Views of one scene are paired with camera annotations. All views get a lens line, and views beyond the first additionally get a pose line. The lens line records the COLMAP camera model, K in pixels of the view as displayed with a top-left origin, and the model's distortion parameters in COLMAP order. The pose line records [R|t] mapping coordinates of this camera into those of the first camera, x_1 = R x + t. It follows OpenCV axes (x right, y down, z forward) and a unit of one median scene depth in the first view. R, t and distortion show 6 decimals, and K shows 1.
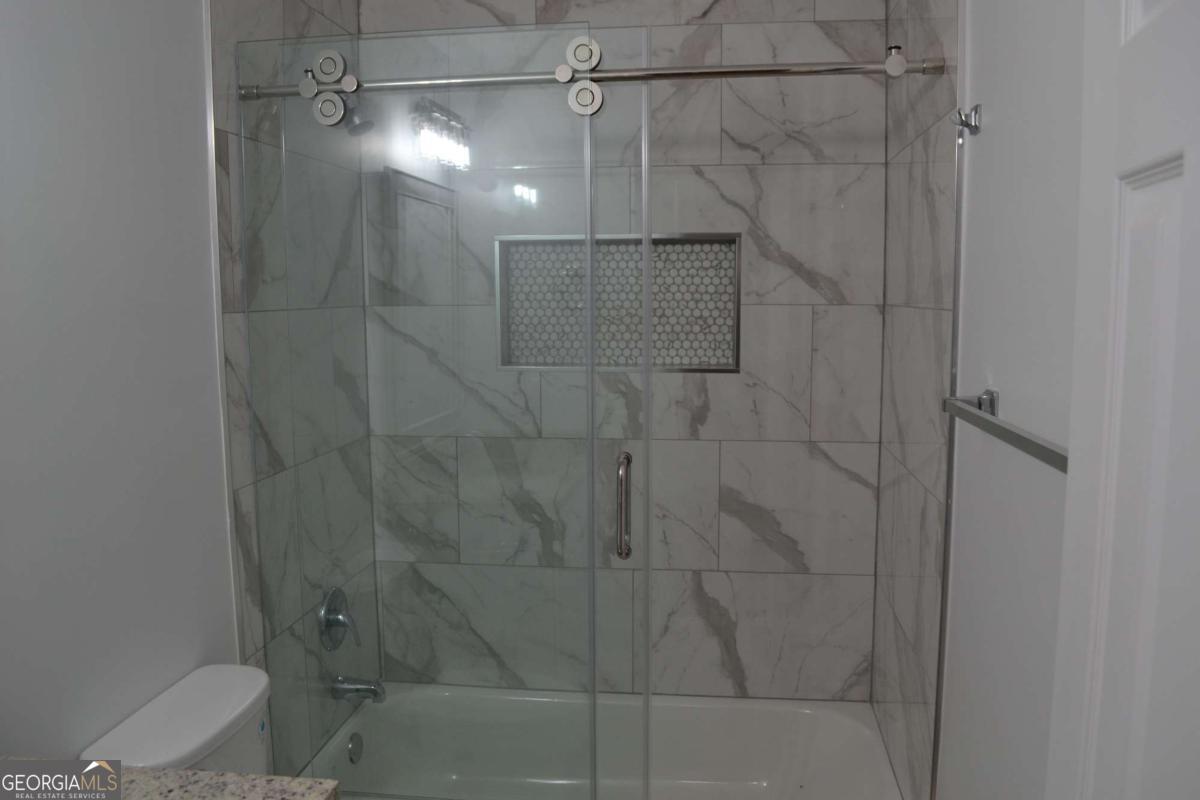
lens RADIAL K [[959.9, 0, 602.4], [0, 959.9, 405.6], [0, 0, 1]] dist [-0.081465, 0.009048]
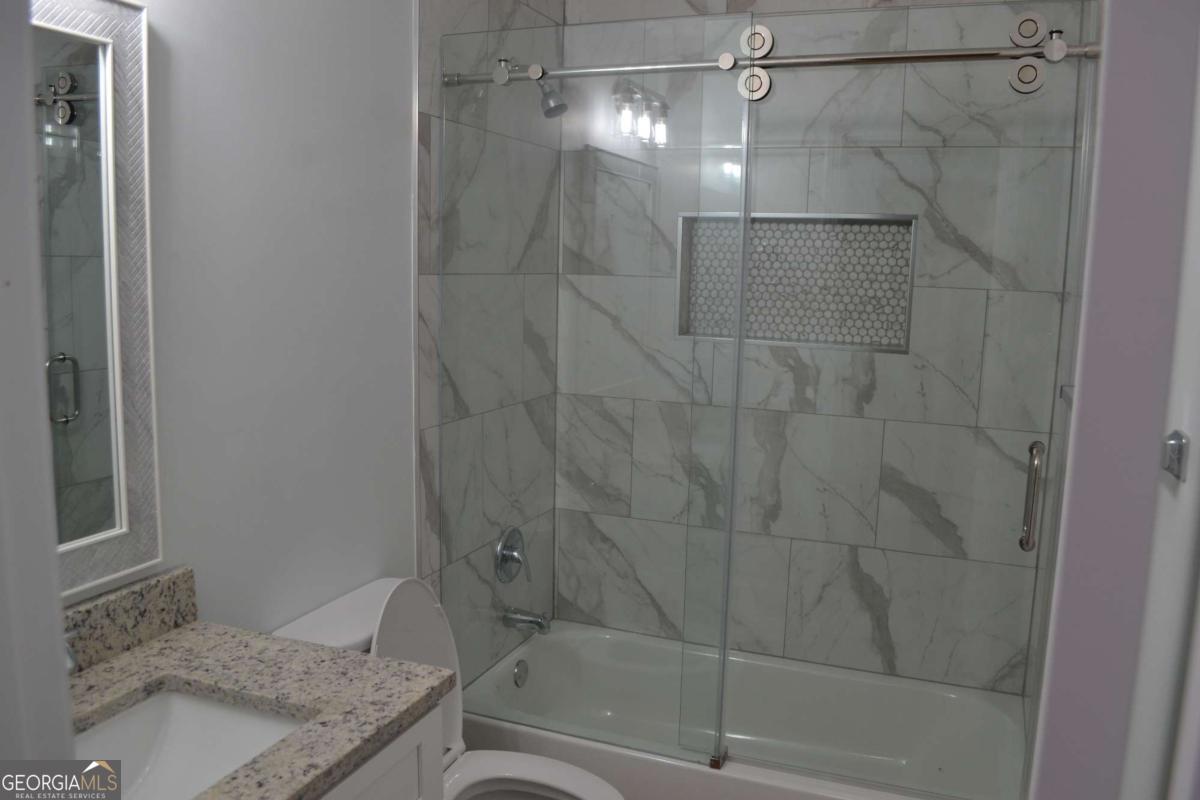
lens RADIAL K [[959.9, 0, 602.4], [0, 959.9, 405.6], [0, 0, 1]] dist [-0.081465, 0.009048]
pose [[0.967399, 0.067857, -0.243998, 0.078069], [-0.061774, 0.997561, 0.032510, 0.007167], [0.245609, -0.016377, 0.969231, -0.050280]]
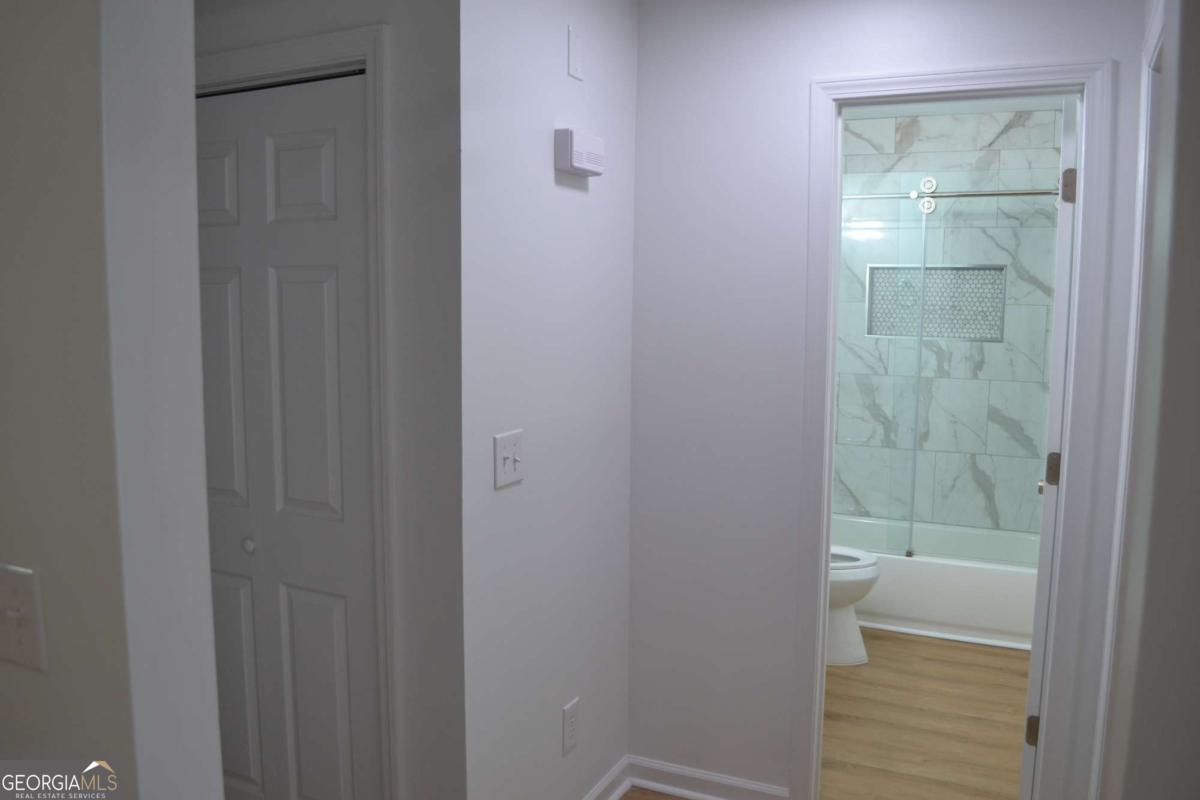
lens RADIAL K [[959.9, 0, 602.4], [0, 959.9, 405.6], [0, 0, 1]] dist [-0.081465, 0.009048]
pose [[0.950158, 0.050286, -0.307687, -0.018177], [-0.051720, 0.998656, 0.003497, 0.114010], [0.307449, 0.012591, 0.951481, -0.894702]]
